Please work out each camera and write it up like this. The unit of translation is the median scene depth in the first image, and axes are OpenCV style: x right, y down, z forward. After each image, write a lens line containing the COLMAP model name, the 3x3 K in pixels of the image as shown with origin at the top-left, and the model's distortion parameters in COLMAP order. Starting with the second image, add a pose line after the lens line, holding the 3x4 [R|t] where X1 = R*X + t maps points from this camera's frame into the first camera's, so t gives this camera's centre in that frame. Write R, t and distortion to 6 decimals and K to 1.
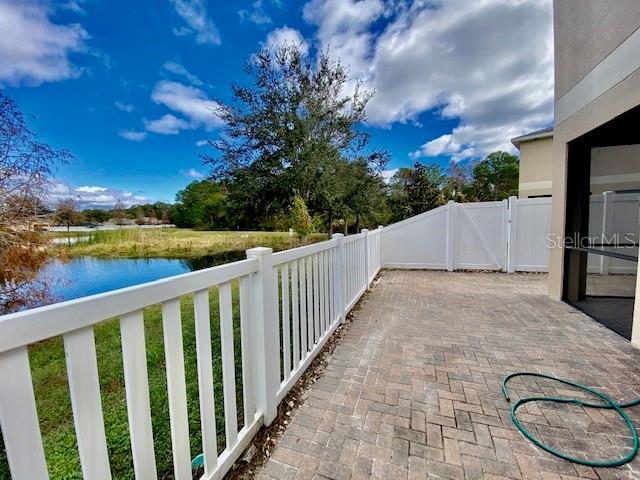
lens RADIAL K [[258.0, 0, 320.0], [0, 258.0, 240.0], [0, 0, 1]] dist [0.008372, -0.012281]
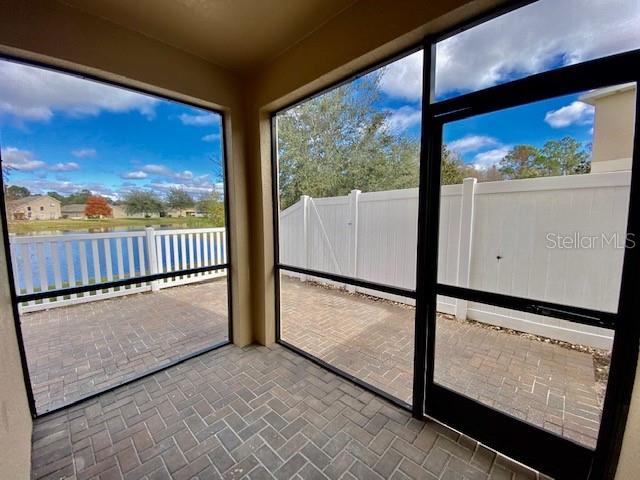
lens RADIAL K [[262.6, 0, 320.0], [0, 262.6, 240.0], [0, 0, 1]] dist [0.000946, -0.013209]
pose [[0.921481, 0.058146, -0.384046, 1.780519], [-0.044496, 0.998025, 0.044340, -0.103928], [0.385866, -0.023770, 0.922249, 0.550302]]
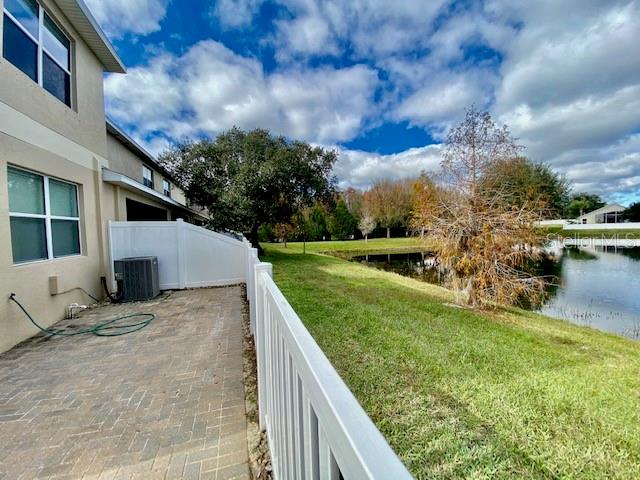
lens RADIAL K [[253.7, 0, 315.4], [0, 253.7, 261.0], [0, 0, 1]] dist [0.001895, -0.009679]
pose [[-0.788863, 0.125894, -0.601536, 0.503253], [0.007362, 0.980659, 0.195586, -0.175022], [0.614525, 0.149862, -0.774533, 2.059745]]
